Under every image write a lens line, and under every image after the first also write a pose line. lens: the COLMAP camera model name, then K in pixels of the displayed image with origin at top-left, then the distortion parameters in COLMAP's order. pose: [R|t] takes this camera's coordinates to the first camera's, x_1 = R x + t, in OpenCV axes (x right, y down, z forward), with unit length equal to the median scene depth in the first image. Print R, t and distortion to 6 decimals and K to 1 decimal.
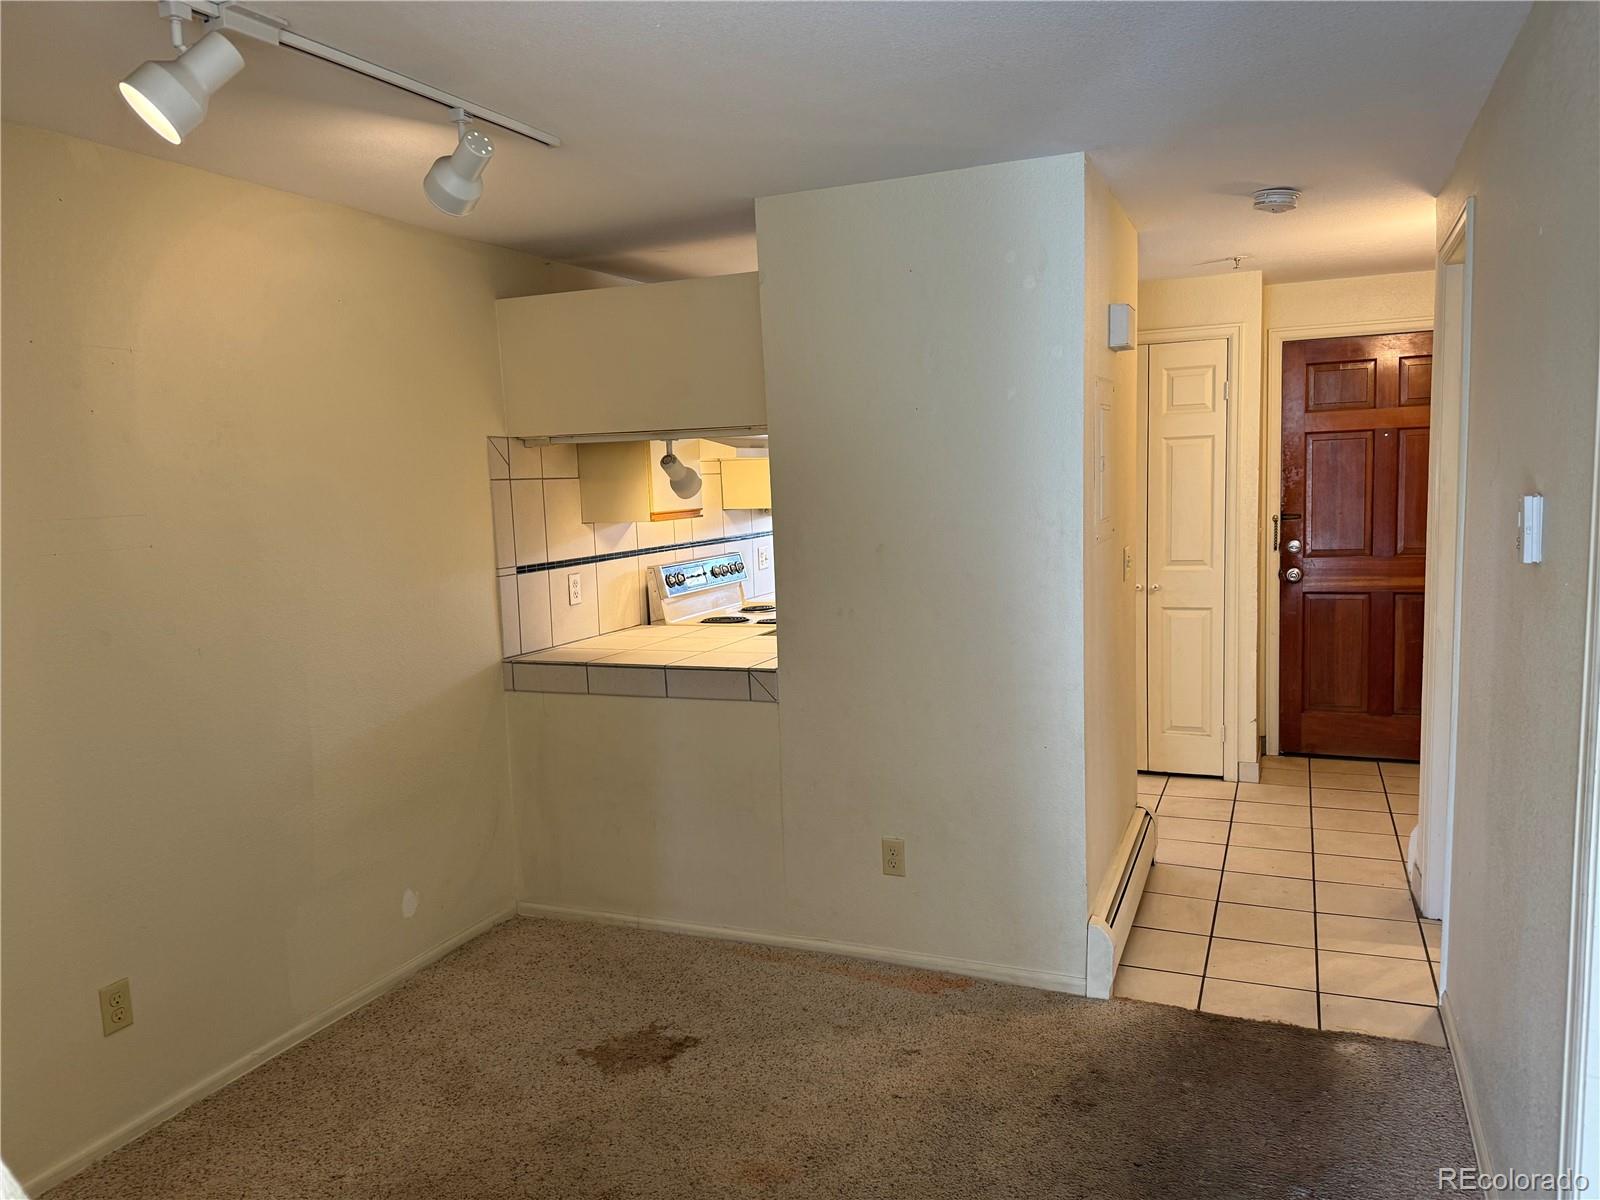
lens RADIAL K [[1131.4, 0, 802.5], [0, 1131.4, 601.6], [0, 0, 1]] dist [0.007967, 0.000954]
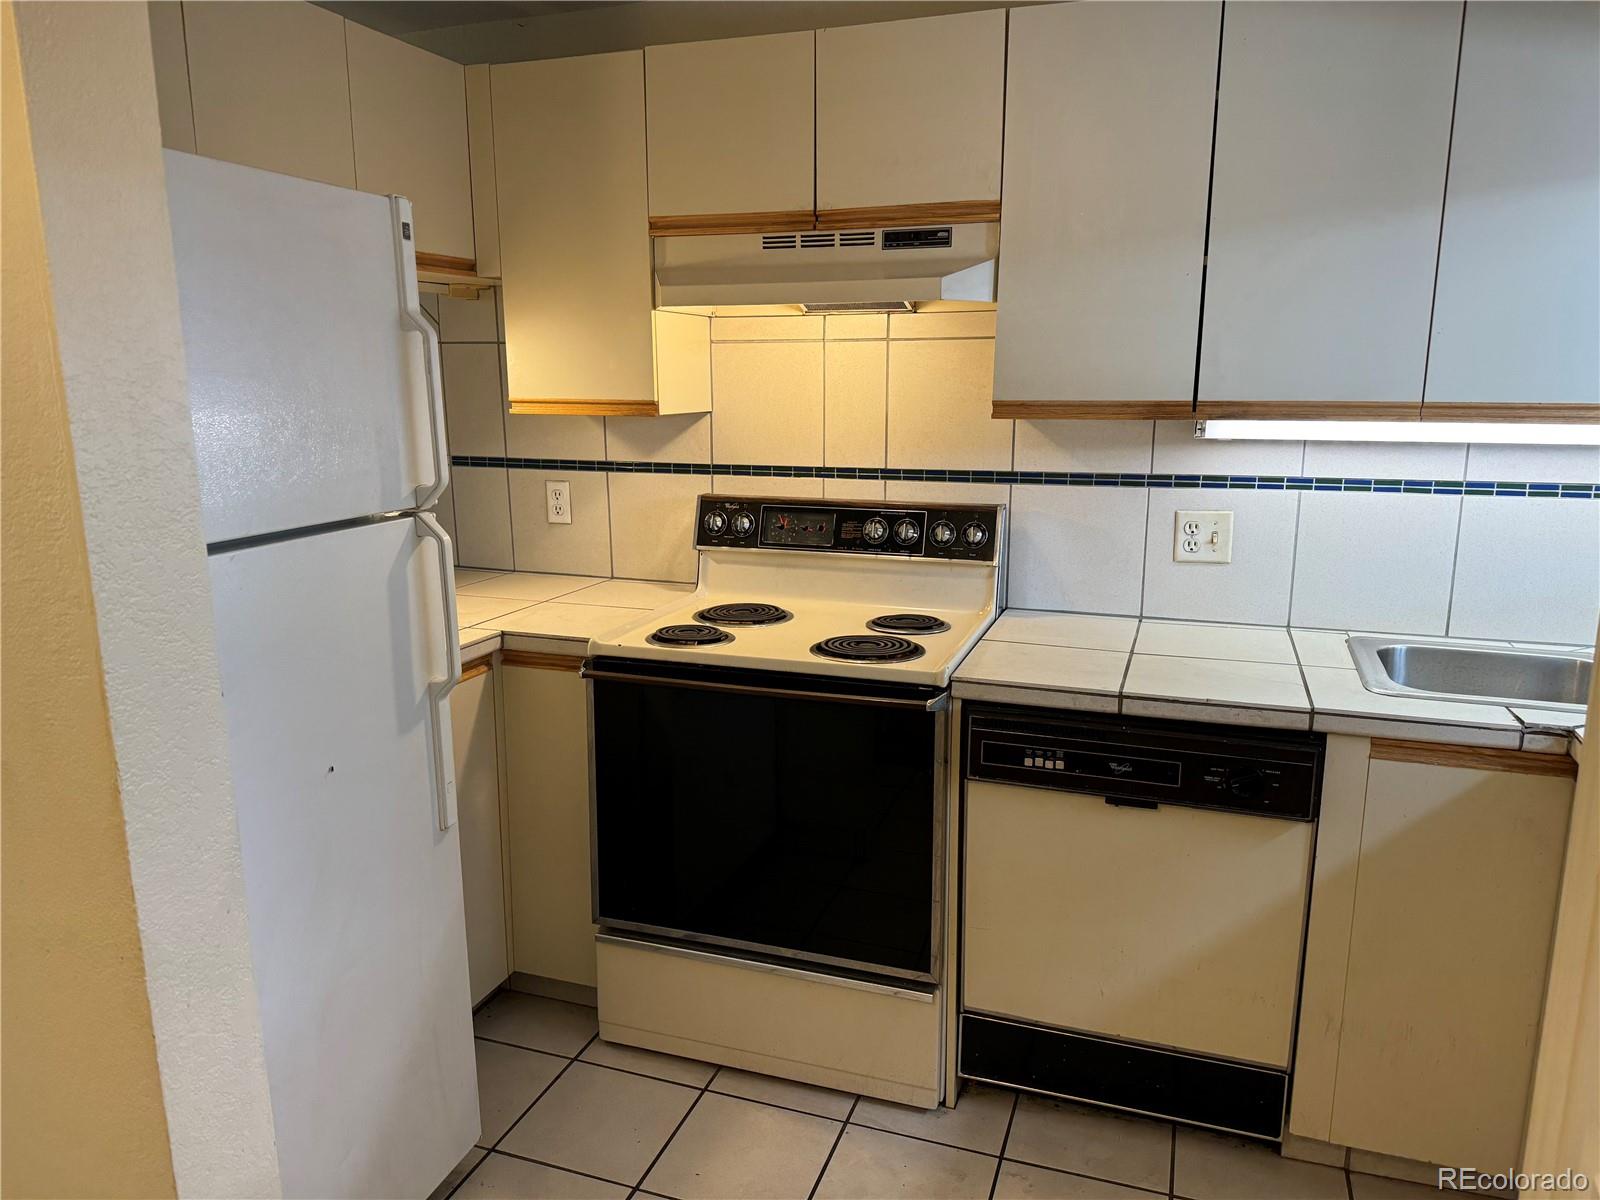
lens RADIAL K [[1131.4, 0, 795.8], [0, 1131.4, 598.9], [0, 0, 1]] dist [0.007967, 0.000954]
pose [[0.066078, 0.239958, -0.968532, 0.494652], [-0.113519, 0.966159, 0.231625, -0.129756], [0.991336, 0.094641, 0.091082, 1.058129]]
